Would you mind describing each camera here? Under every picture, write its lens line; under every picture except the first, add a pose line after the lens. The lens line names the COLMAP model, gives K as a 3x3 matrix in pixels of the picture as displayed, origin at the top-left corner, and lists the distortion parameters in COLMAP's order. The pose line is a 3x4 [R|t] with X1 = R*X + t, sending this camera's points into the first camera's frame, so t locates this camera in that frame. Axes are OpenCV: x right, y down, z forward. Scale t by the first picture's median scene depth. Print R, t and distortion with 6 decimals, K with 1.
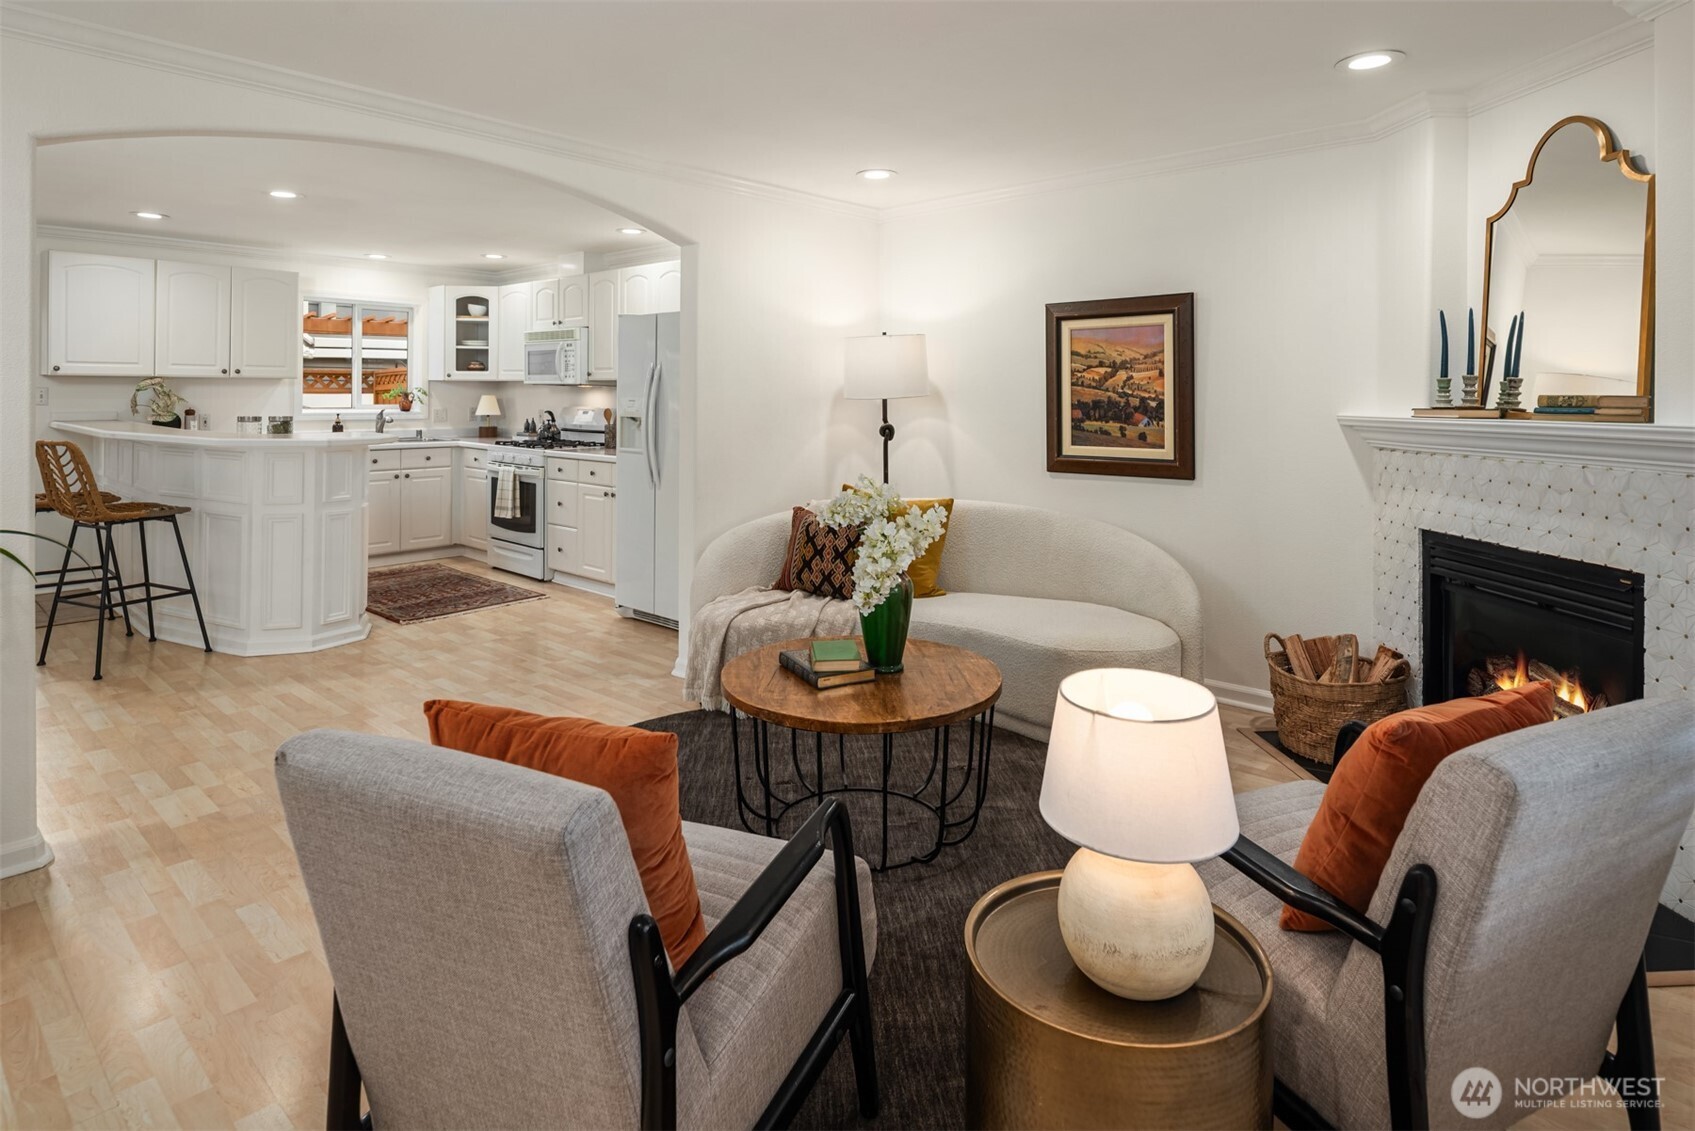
lens RADIAL K [[911.8, 0, 850.8], [0, 911.8, 390.6], [0, 0, 1]] dist [-0.007856, -0.002238]
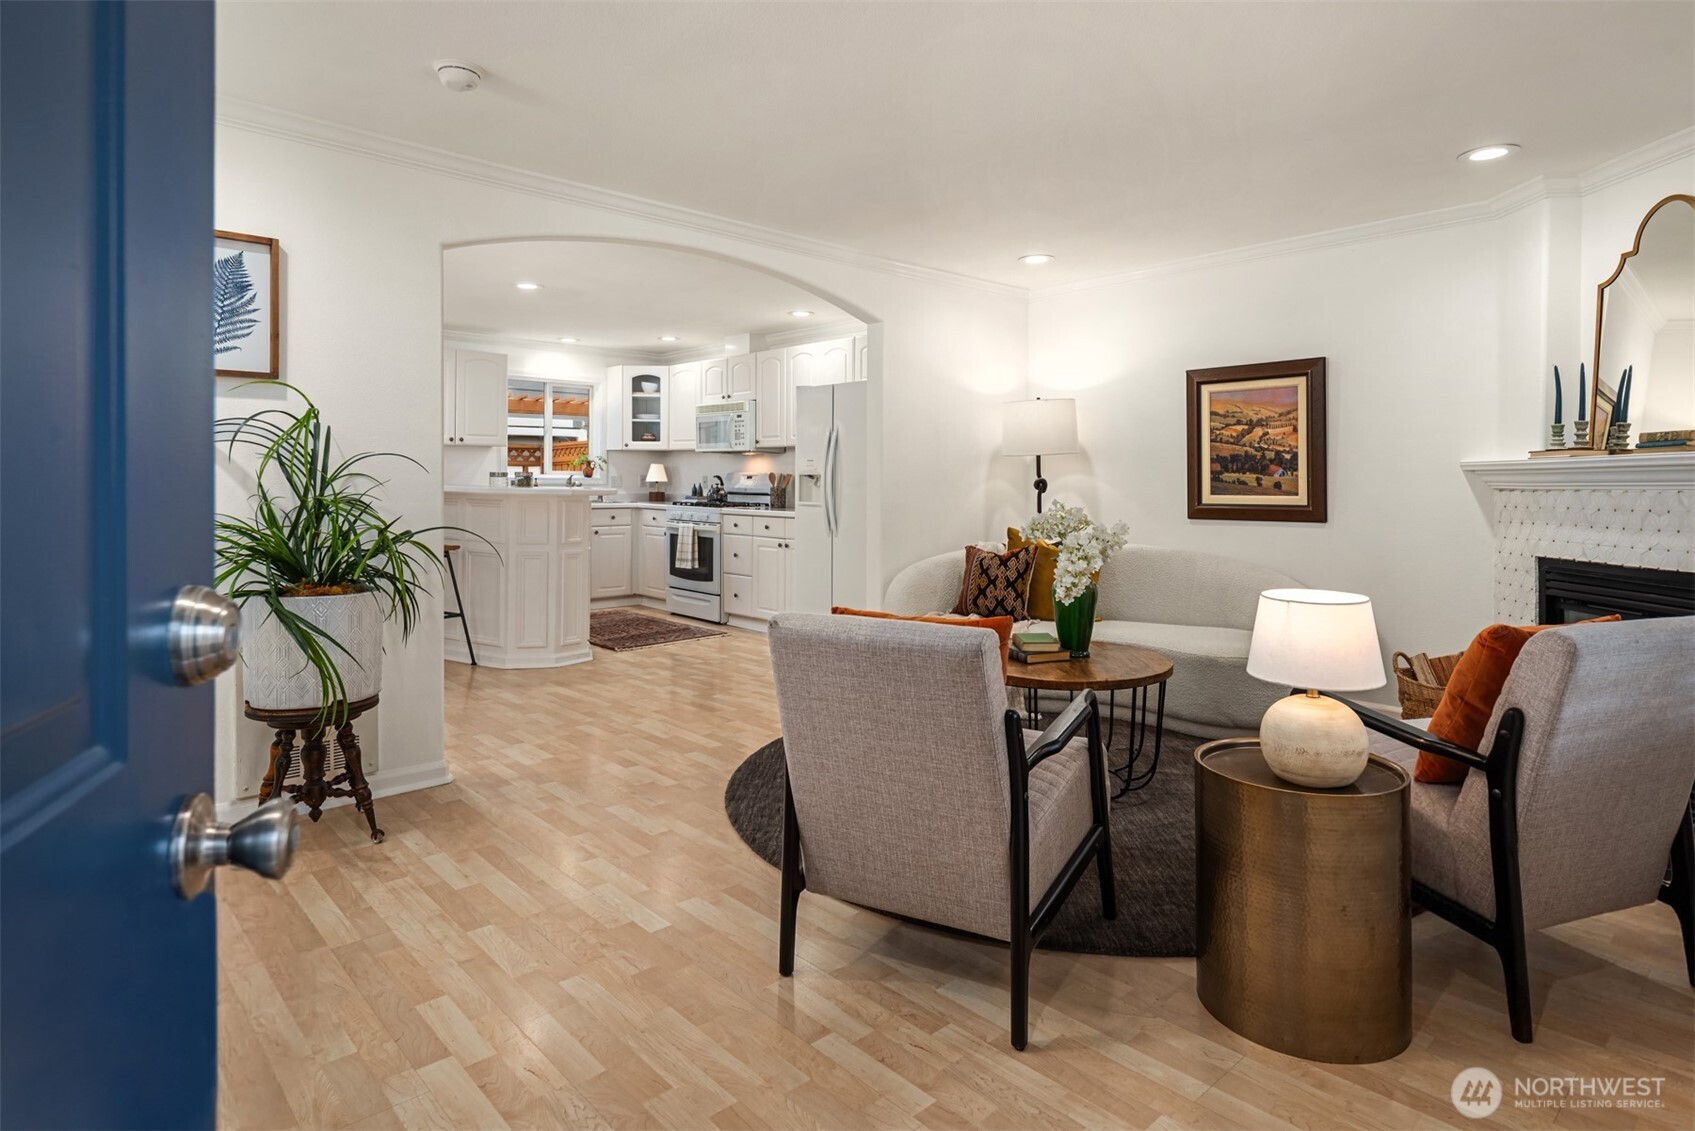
lens RADIAL K [[917.8, 0, 853.7], [0, 917.8, 475.8], [0, 0, 1]] dist [0.000149, -0.000863]
pose [[0.995292, 0.000321, -0.096923, -0.091963], [-0.000418, 0.999999, -0.000981, 0.039397], [0.096923, 0.001017, 0.995291, -0.182757]]
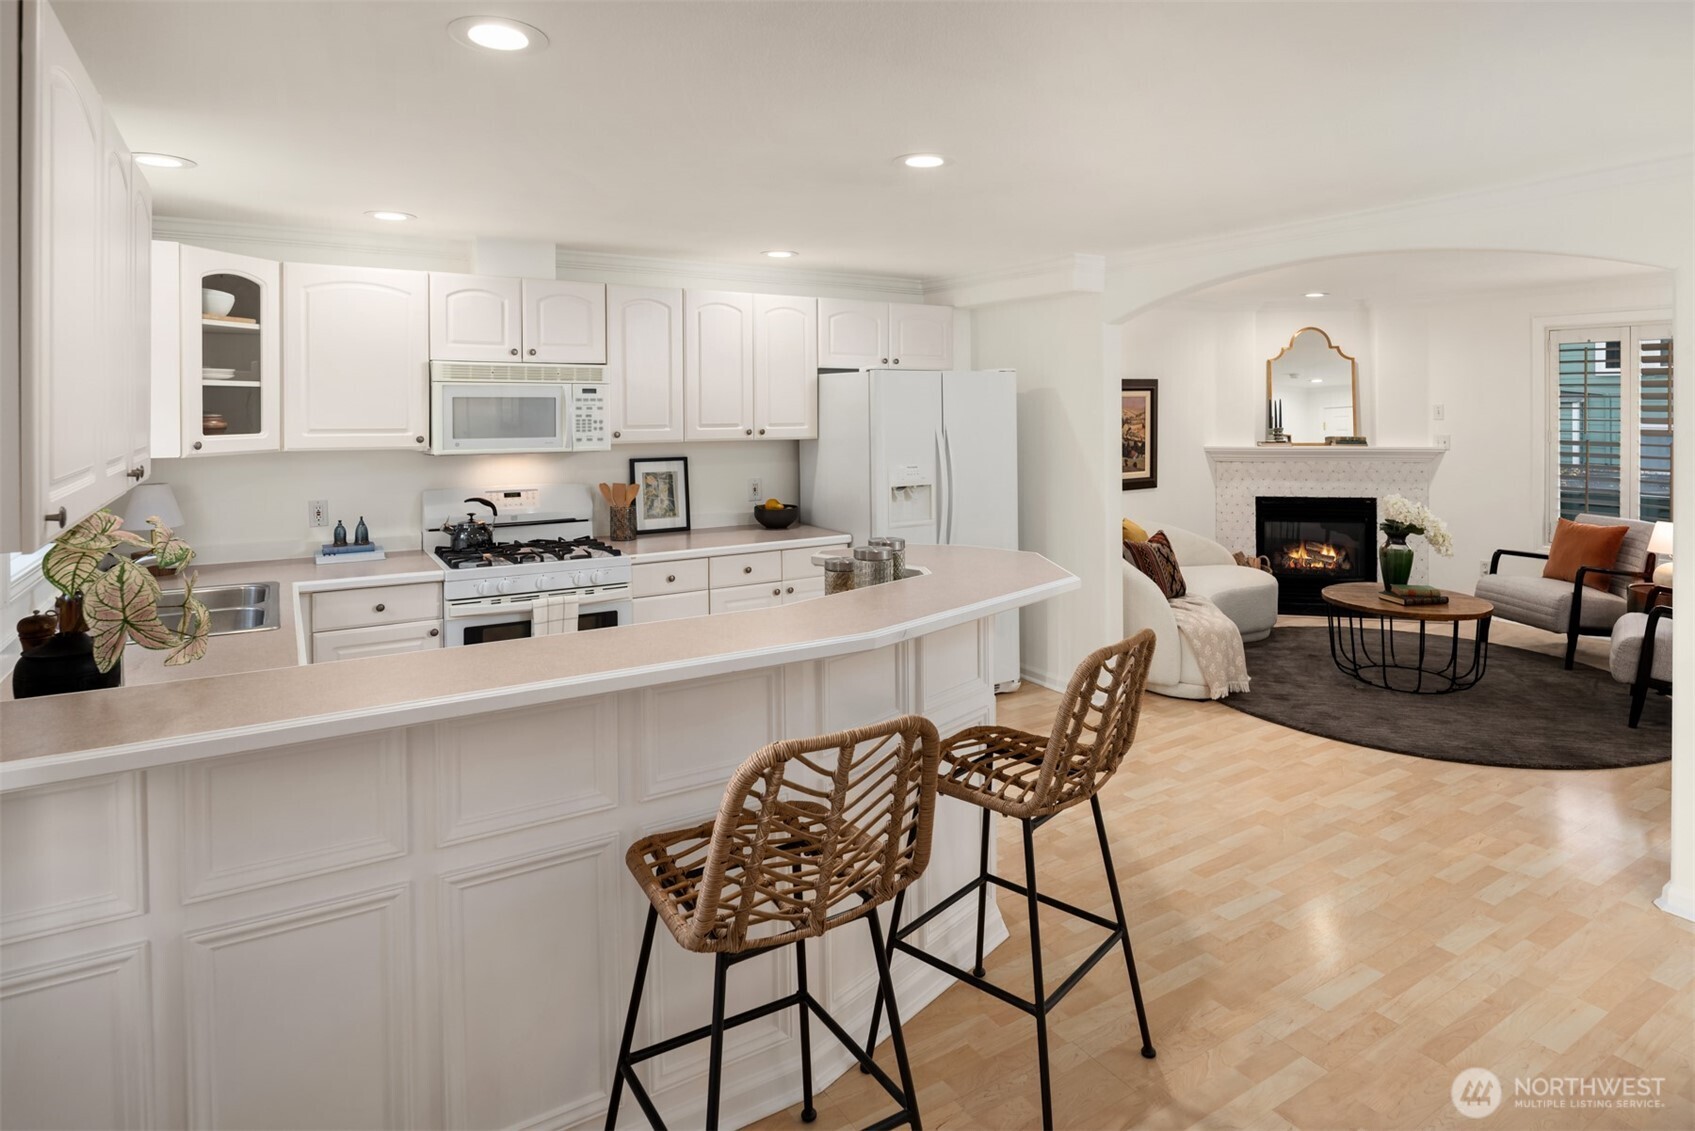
lens RADIAL K [[944.2, 0, 850.0], [0, 944.2, 391.8], [0, 0, 1]] dist [0.002319, 0.000391]
pose [[0.278960, 0.002173, 0.960300, -1.421416], [0.000861, 0.999996, -0.002513, -0.074880], [-0.960302, 0.001528, 0.278958, 1.000570]]
